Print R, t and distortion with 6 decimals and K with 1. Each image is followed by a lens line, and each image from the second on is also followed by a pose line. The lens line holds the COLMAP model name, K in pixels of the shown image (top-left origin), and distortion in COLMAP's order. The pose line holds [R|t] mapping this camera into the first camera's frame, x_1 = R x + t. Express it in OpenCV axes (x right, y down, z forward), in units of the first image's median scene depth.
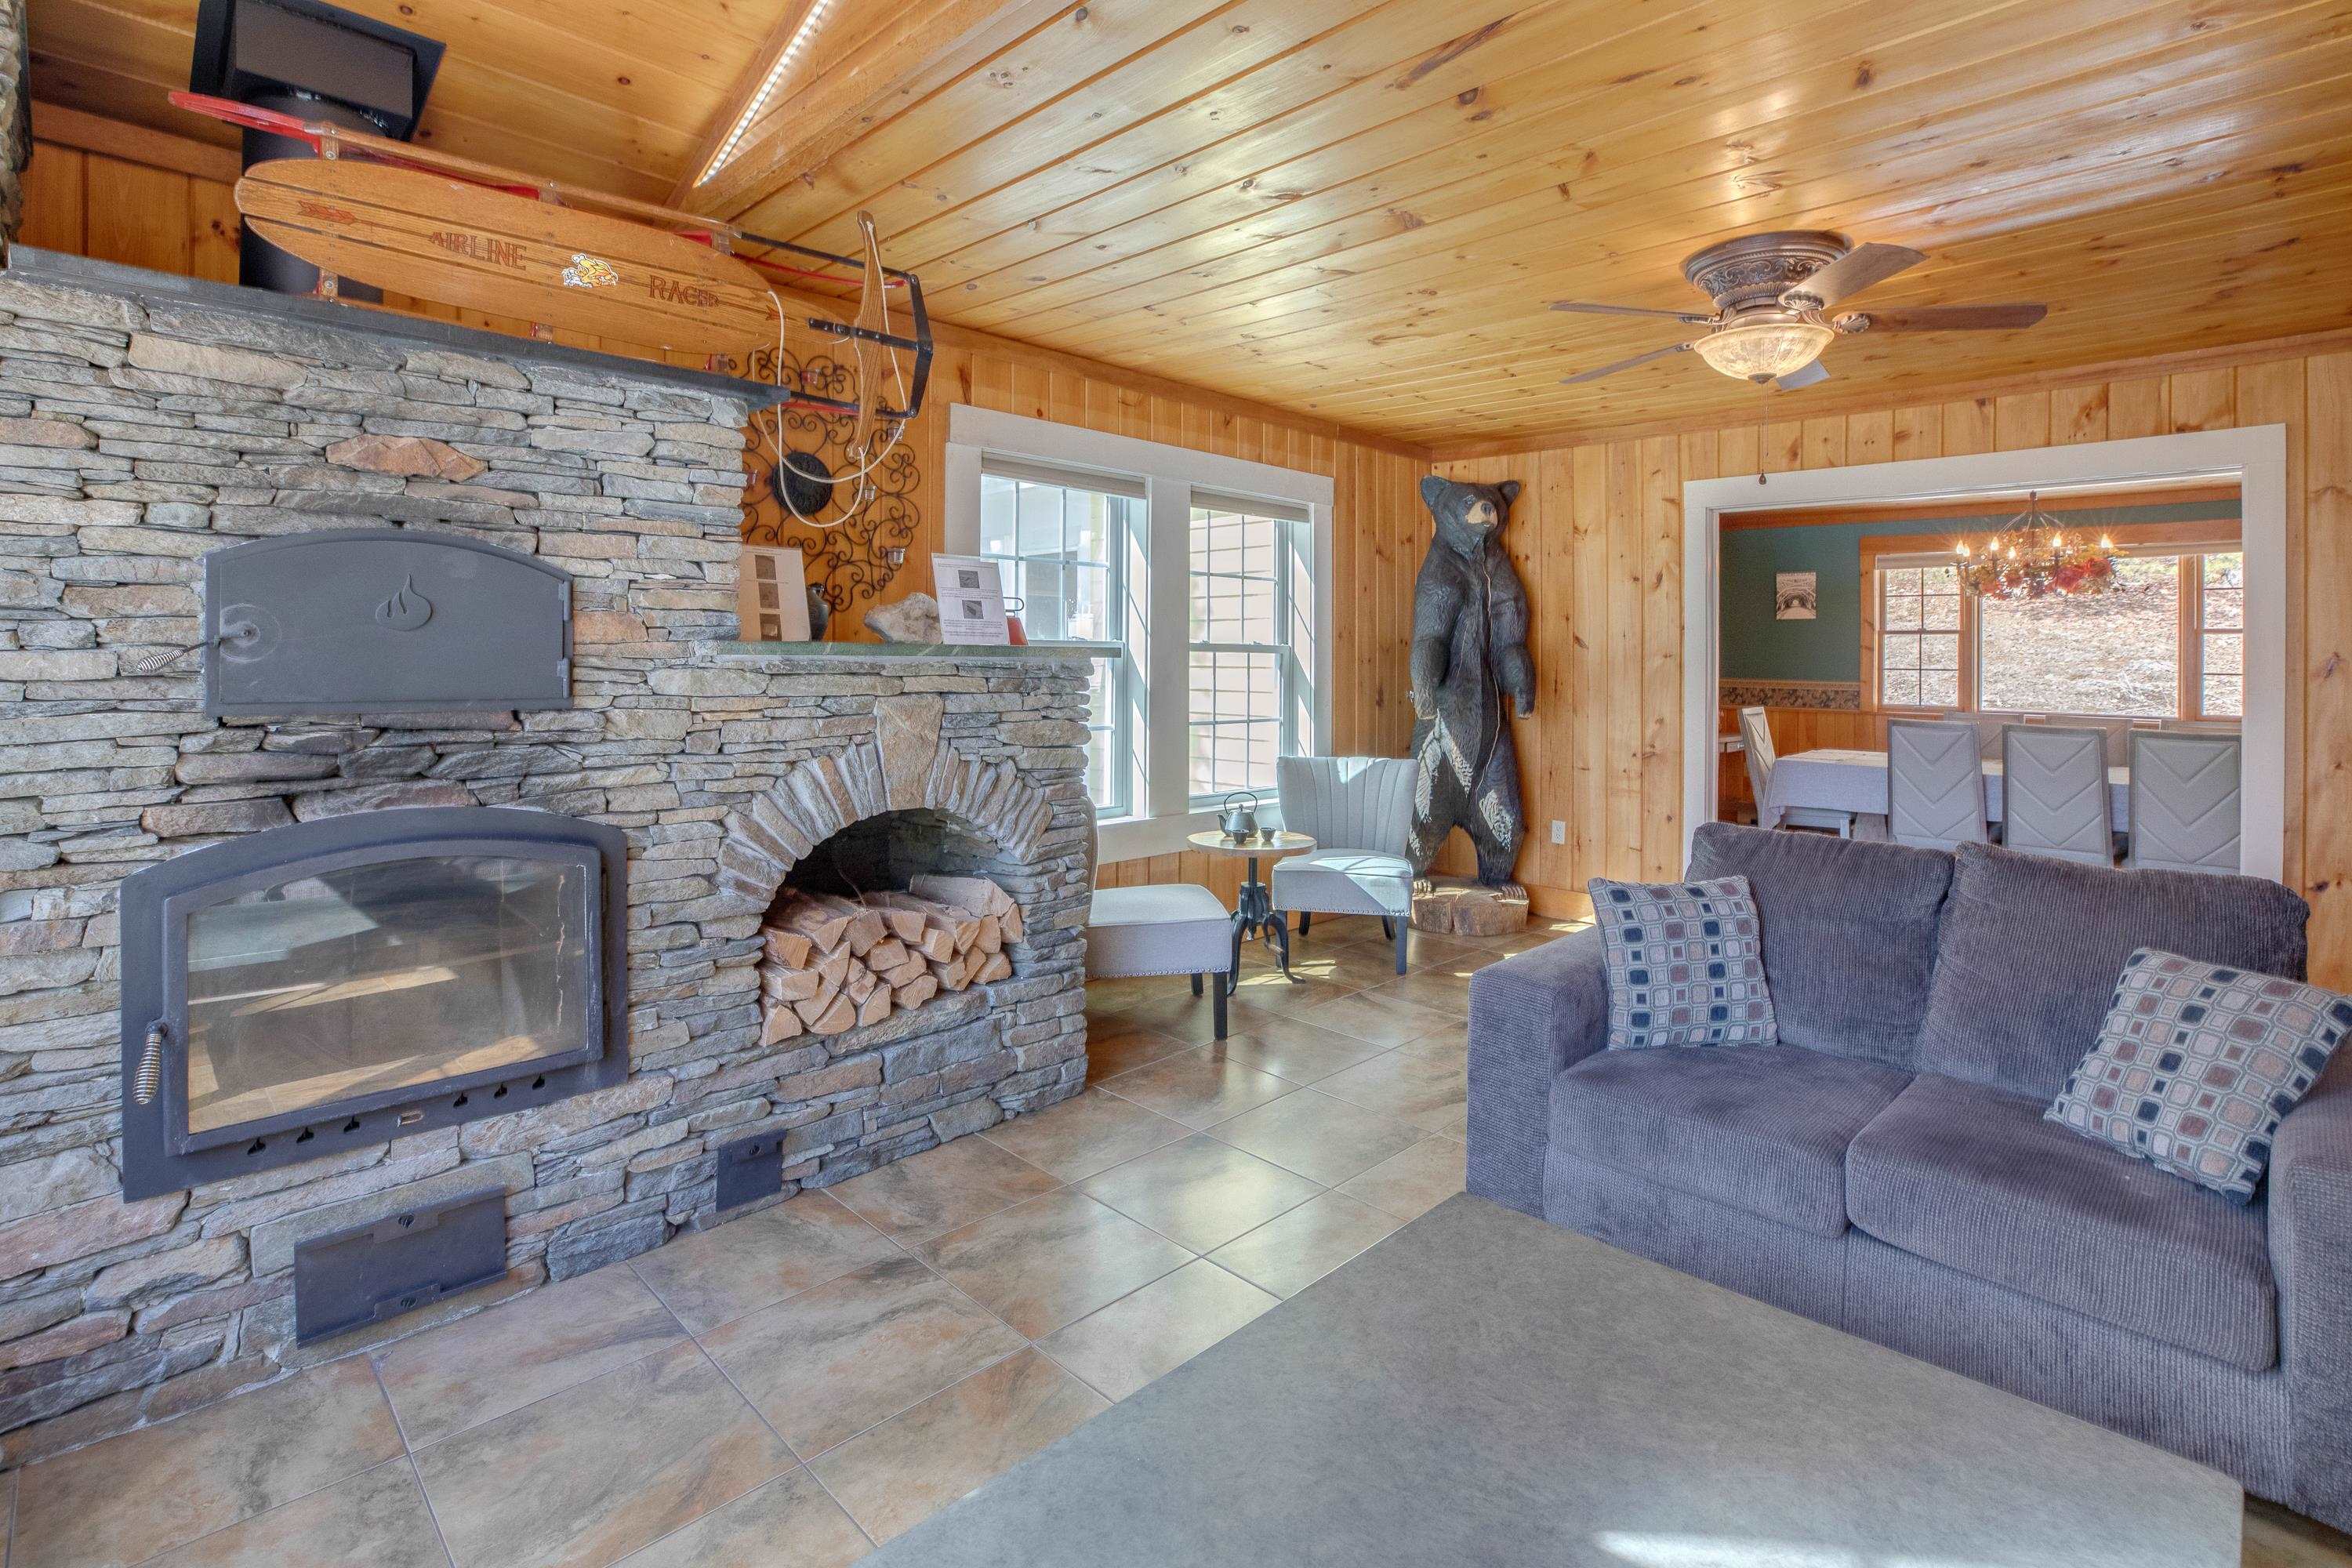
lens RADIAL K [[1134.3, 0, 1180.0], [0, 1134.3, 714.6], [0, 0, 1]] dist [-0.043350, 0.013664]
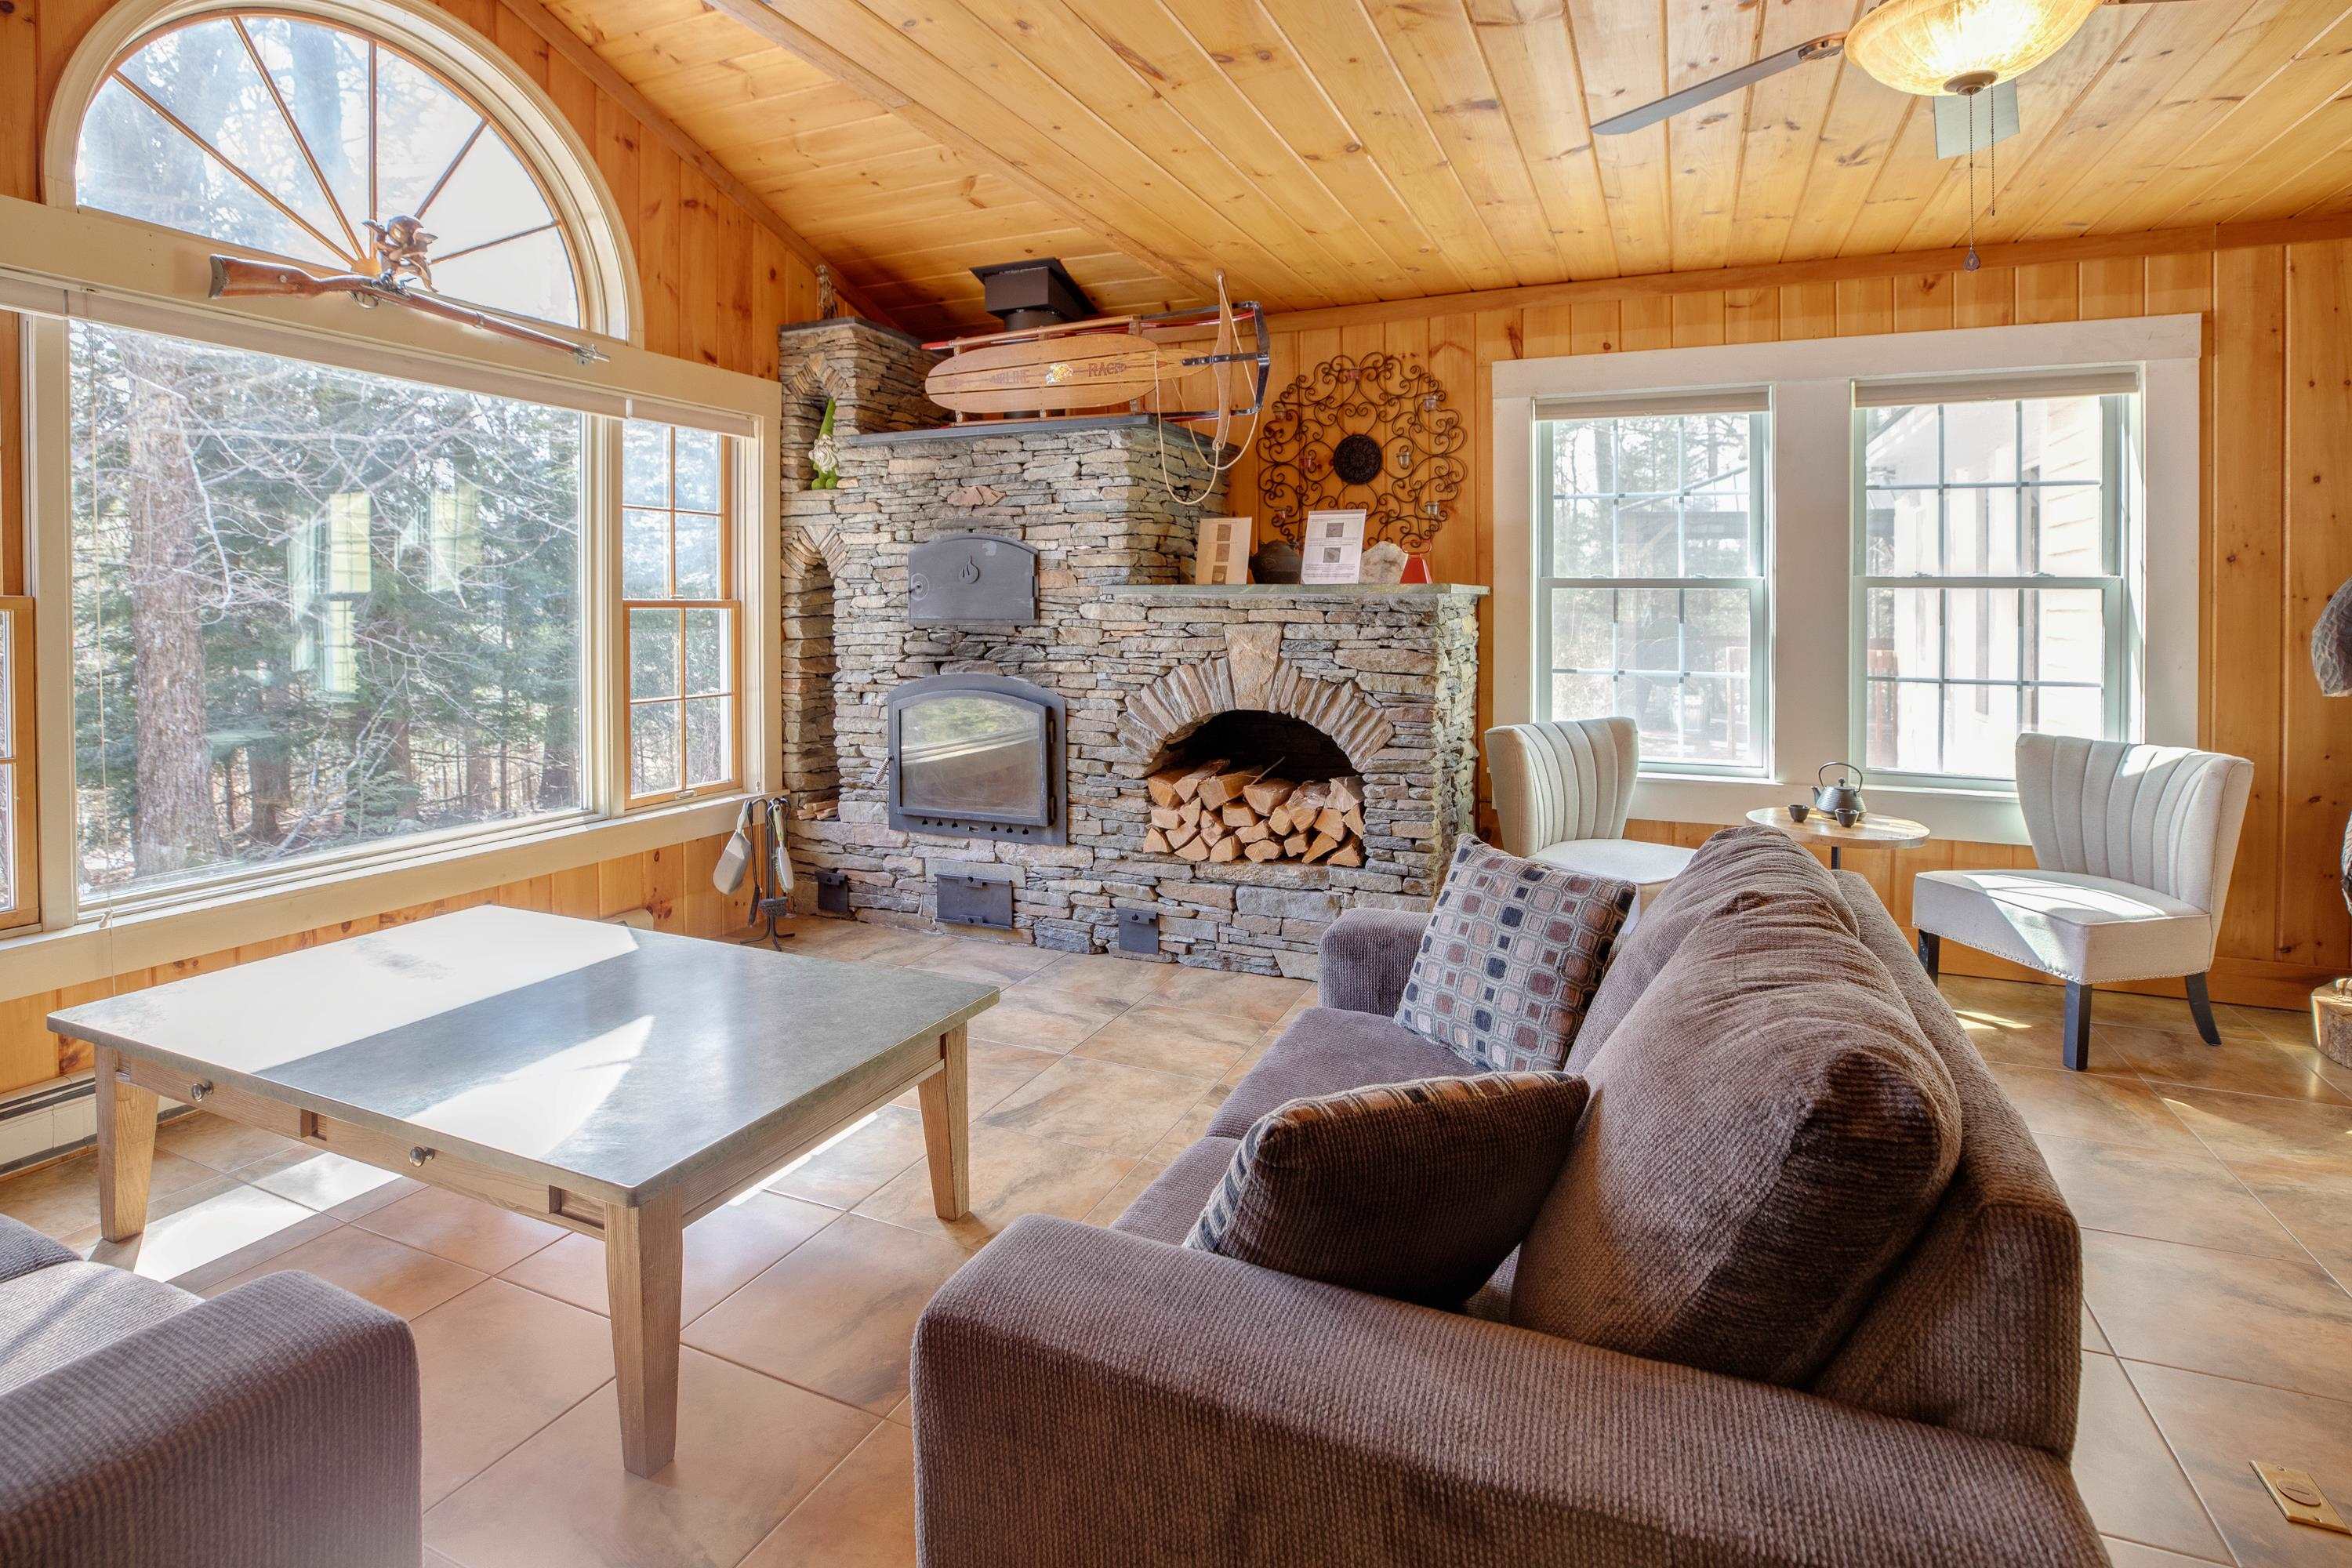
lens RADIAL K [[1134.3, 0, 1180.0], [0, 1134.3, 714.6], [0, 0, 1]] dist [-0.043350, 0.013664]
pose [[0.363506, 0.080296, -0.928125, 1.066349], [-0.044133, 0.996644, 0.068939, 0.001192], [0.930546, 0.015901, 0.365829, 0.484316]]
